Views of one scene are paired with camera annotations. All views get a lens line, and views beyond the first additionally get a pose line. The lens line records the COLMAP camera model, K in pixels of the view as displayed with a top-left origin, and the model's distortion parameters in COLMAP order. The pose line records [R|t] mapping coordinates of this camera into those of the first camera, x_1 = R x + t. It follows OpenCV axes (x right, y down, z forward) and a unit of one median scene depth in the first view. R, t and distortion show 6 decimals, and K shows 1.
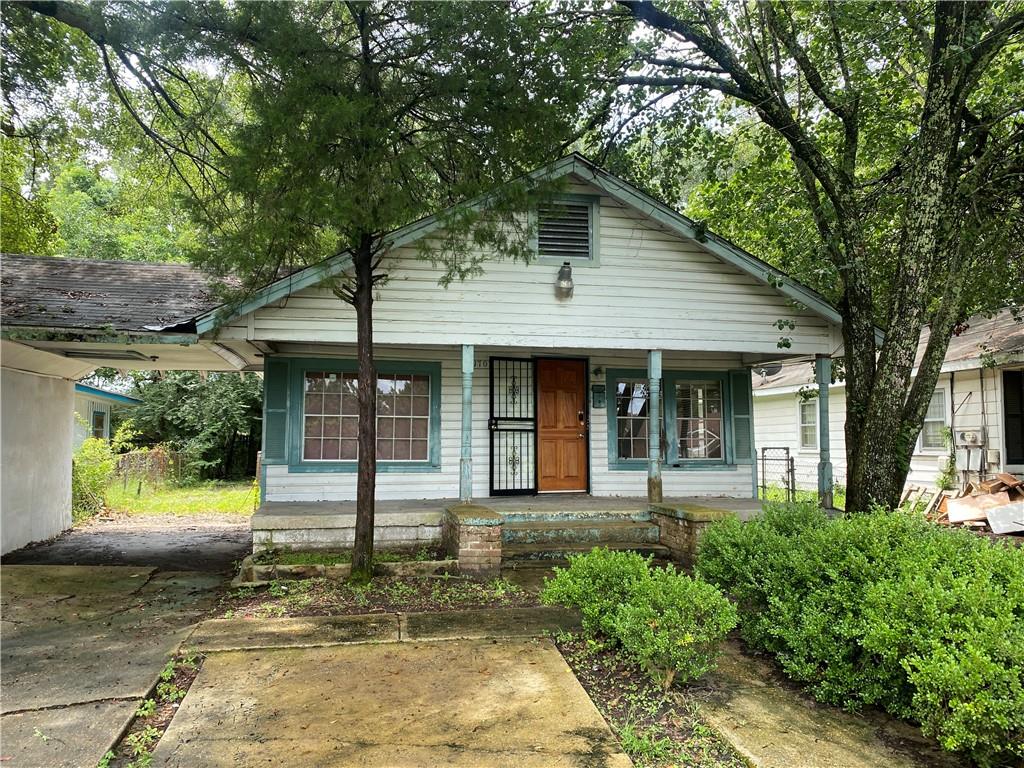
lens RADIAL K [[785.2, 0, 510.9], [0, 785.2, 381.3], [0, 0, 1]] dist [0.007680, 0.000377]
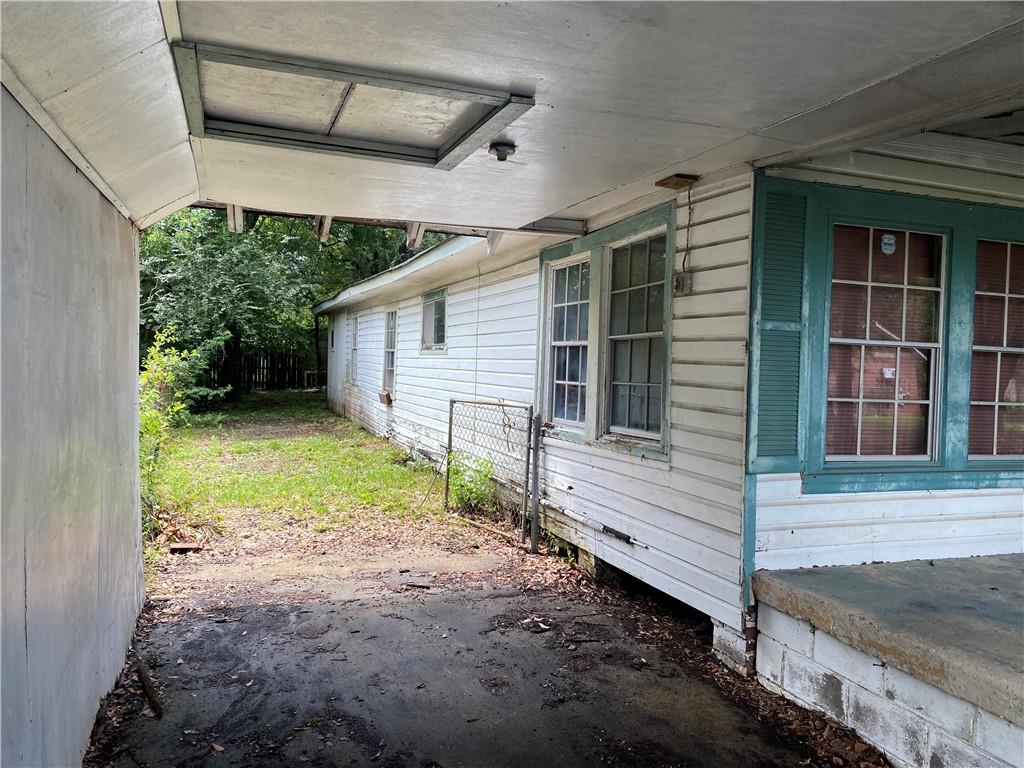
lens RADIAL K [[785.2, 0, 512.3], [0, 785.2, 385.1], [0, 0, 1]] dist [0.007680, 0.000377]
pose [[0.990955, 0.019519, 0.132764, -0.469226], [-0.034964, 0.992748, 0.115016, 0.026611], [-0.129556, -0.118617, 0.984452, 0.650892]]
